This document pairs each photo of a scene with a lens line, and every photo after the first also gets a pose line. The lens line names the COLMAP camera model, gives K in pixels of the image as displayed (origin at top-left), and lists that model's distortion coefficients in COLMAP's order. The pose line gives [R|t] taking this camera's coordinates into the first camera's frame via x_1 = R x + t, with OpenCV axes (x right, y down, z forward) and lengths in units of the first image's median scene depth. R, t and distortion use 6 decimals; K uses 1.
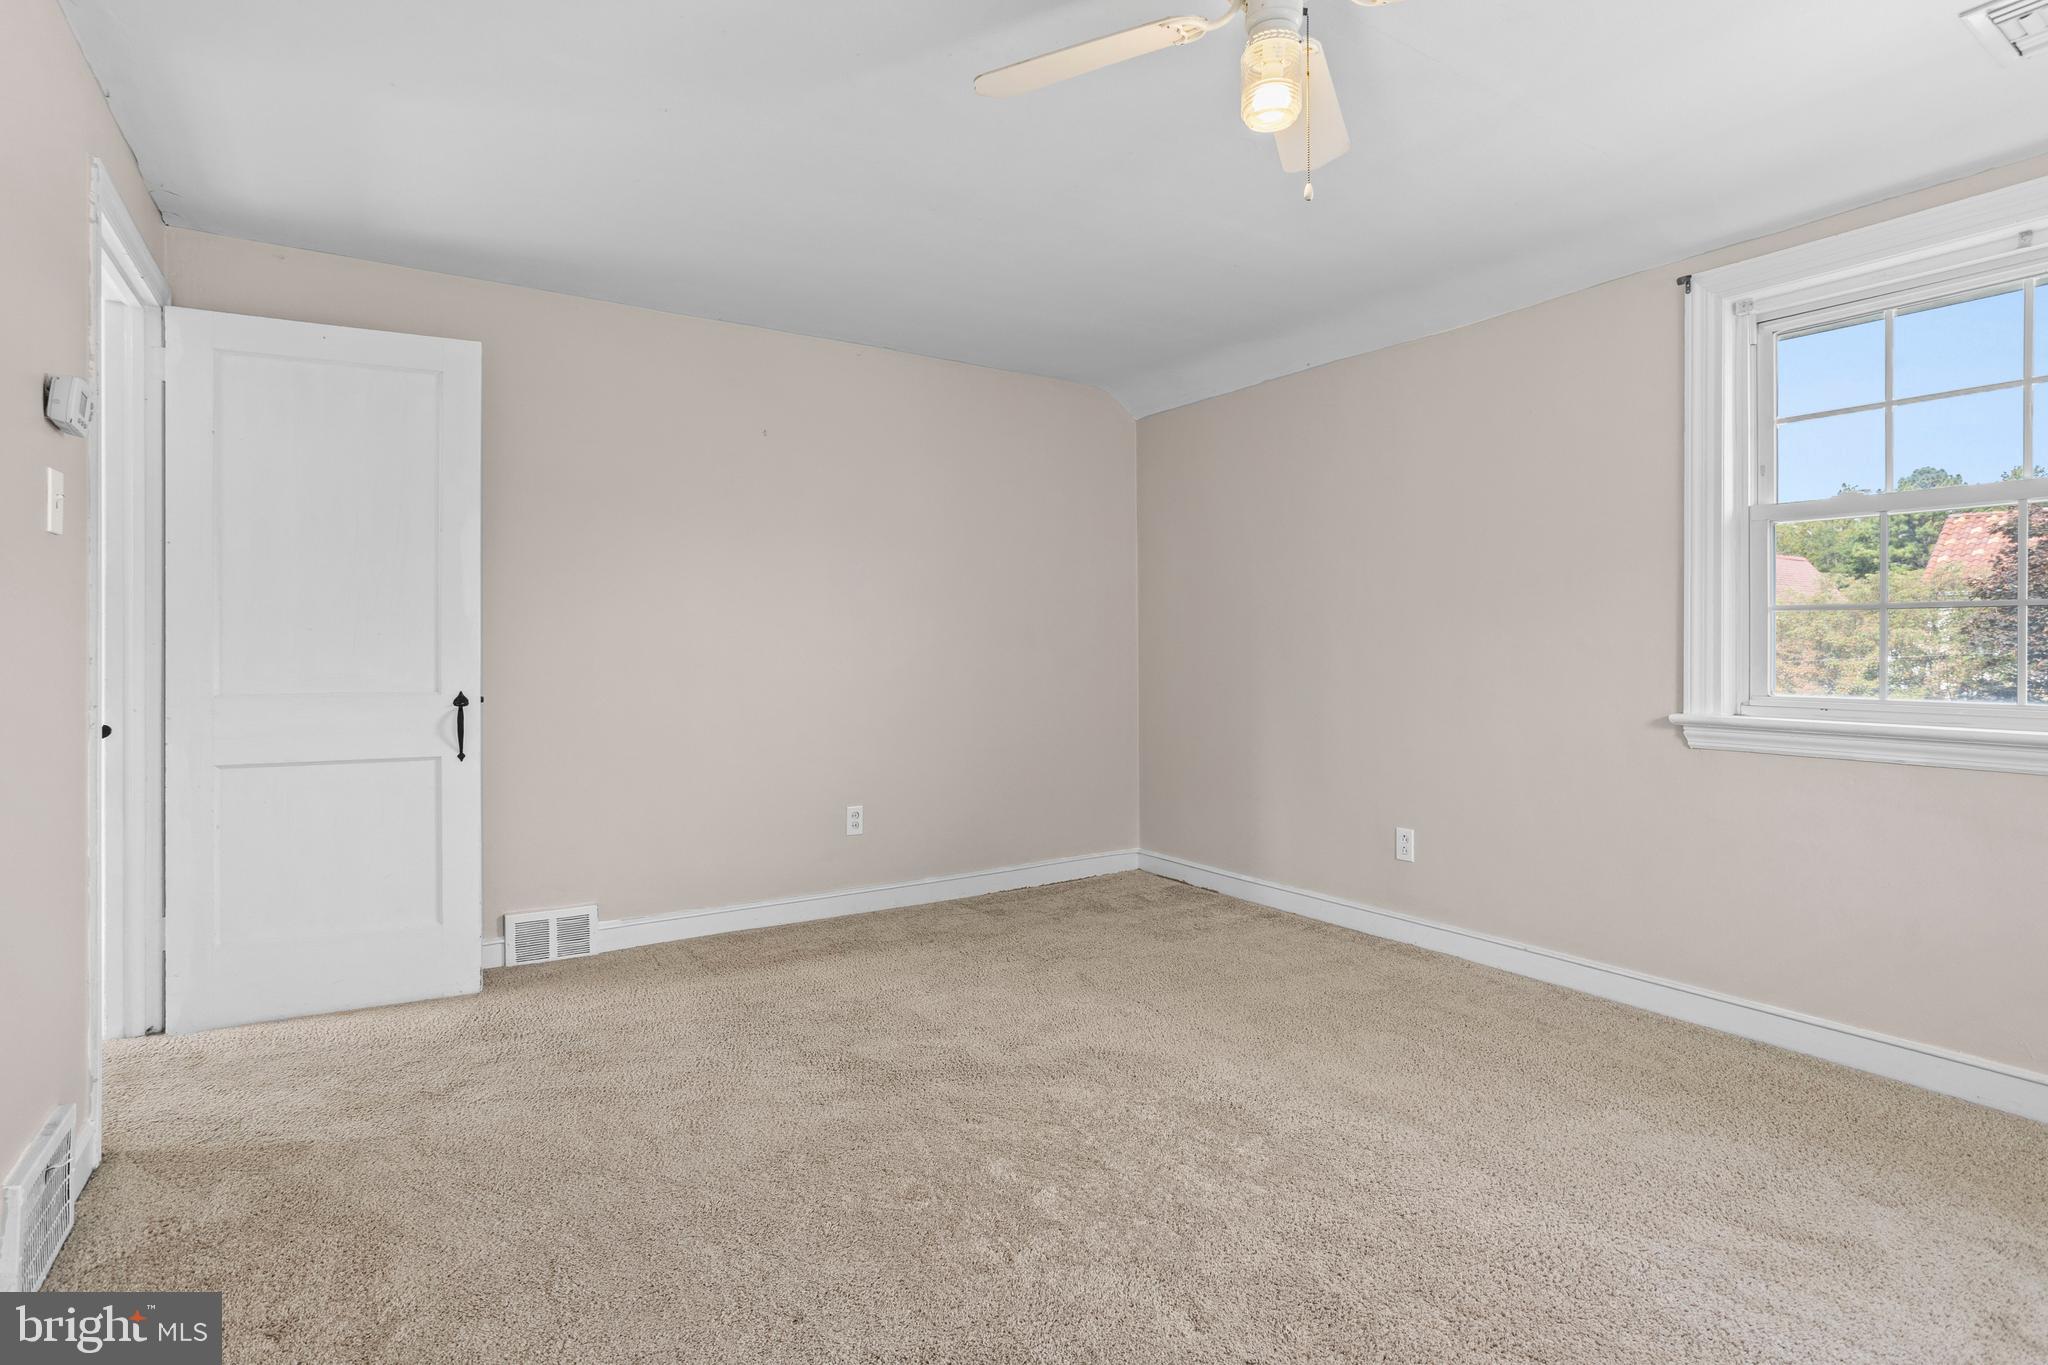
lens RADIAL K [[1000.7, 0, 1025.8], [0, 1000.7, 644.8], [0, 0, 1]] dist [-0.000755, -0.000091]
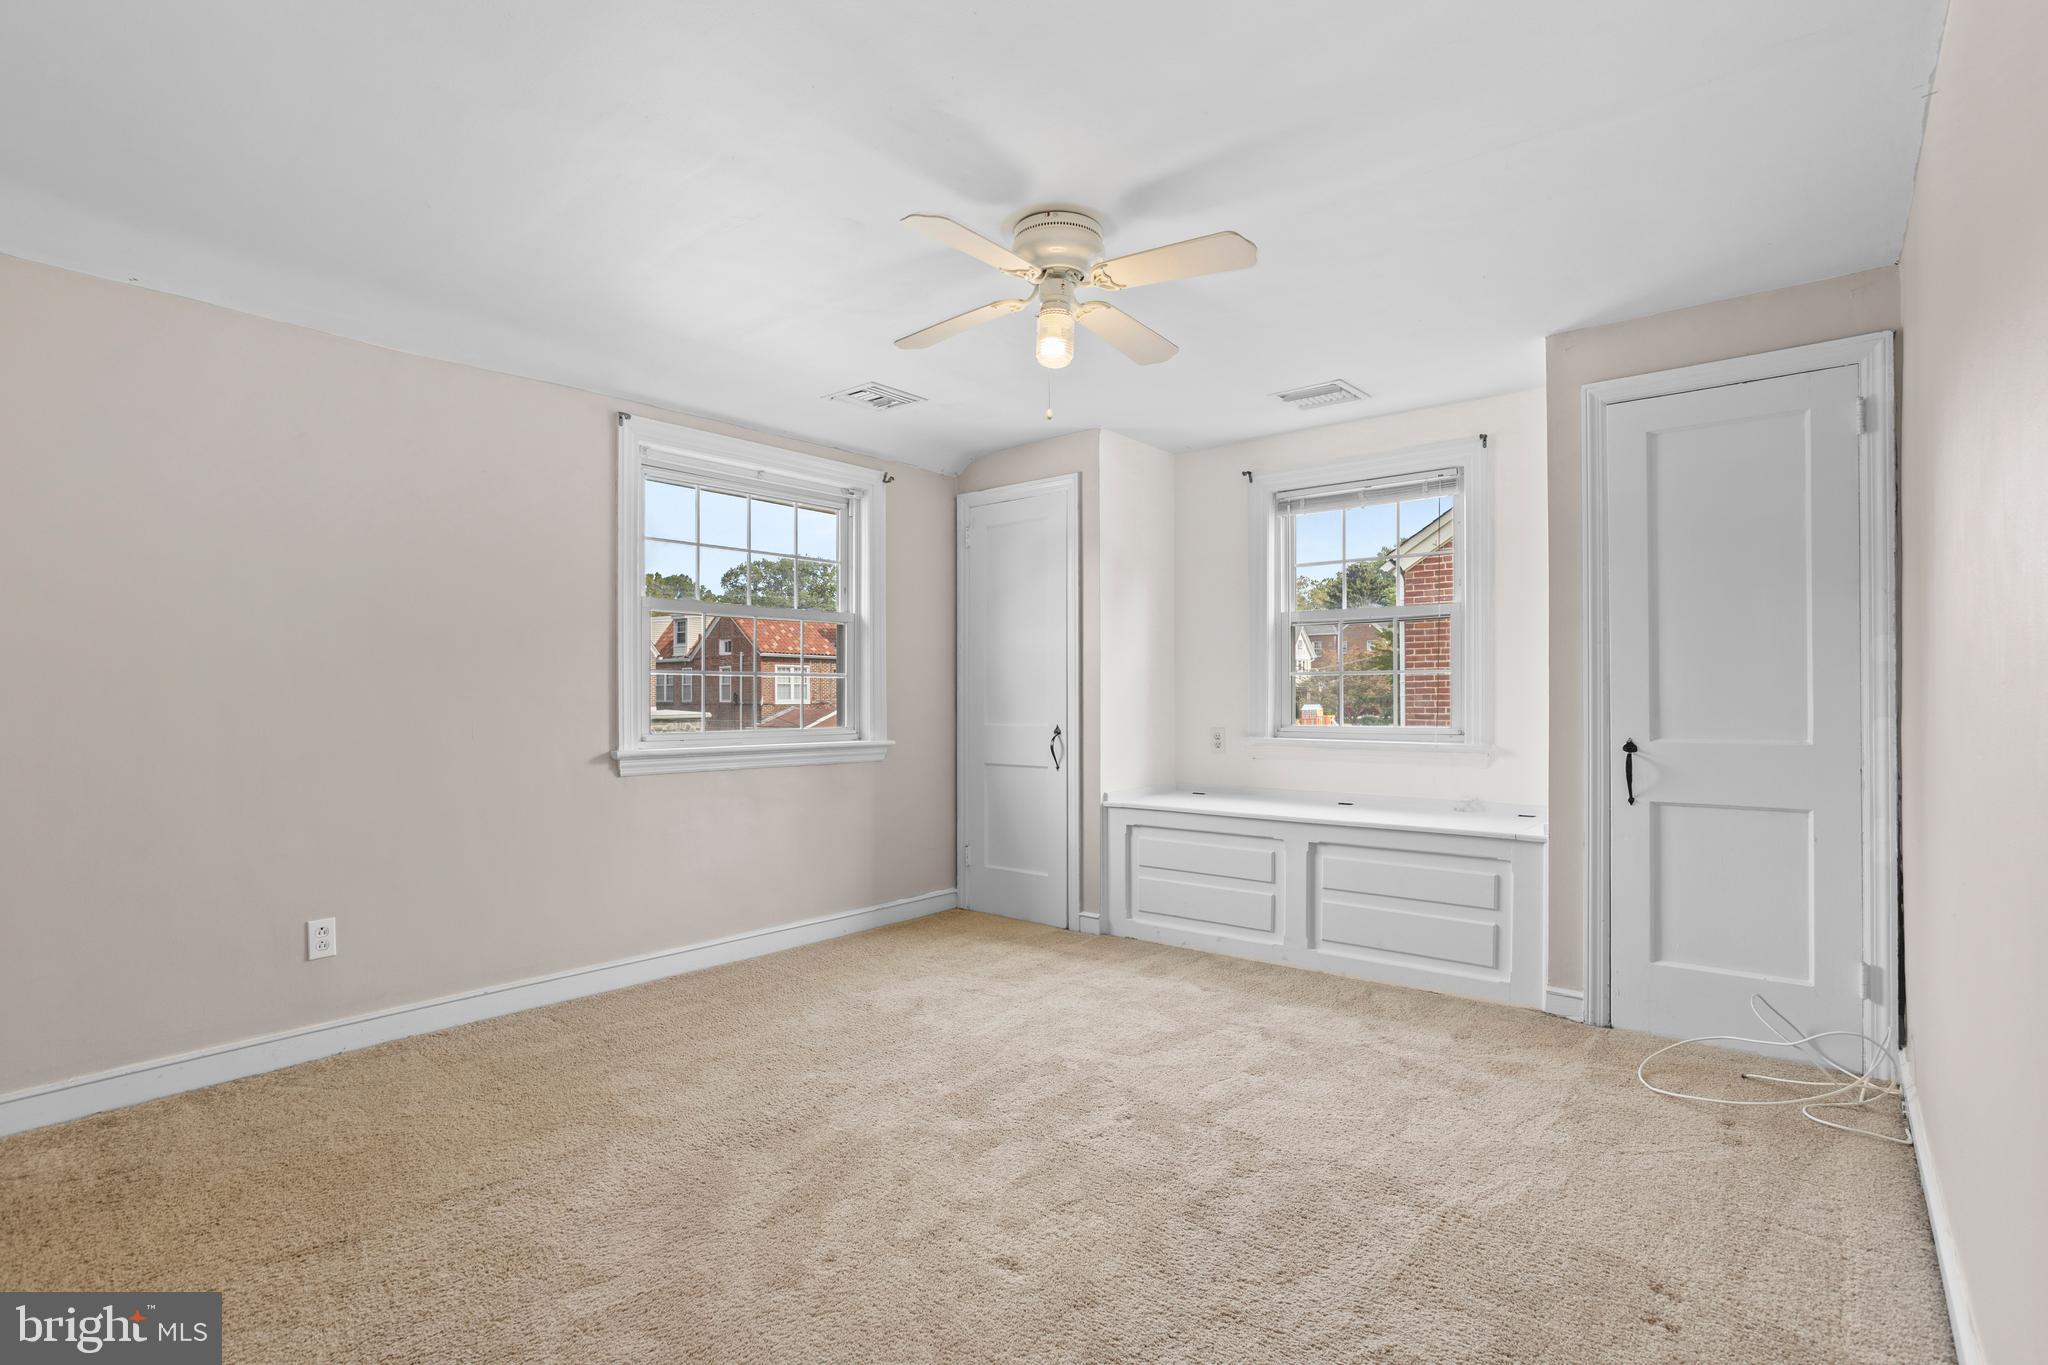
lens RADIAL K [[1013.3, 0, 1015.4], [0, 1013.3, 684.0], [0, 0, 1]] dist [-0.058041, 0.033468]
pose [[-0.263908, 0.011960, 0.964474, -0.723698], [0.001584, 0.999927, -0.011967, -0.000481], [-0.964547, -0.001631, -0.263908, 0.845584]]
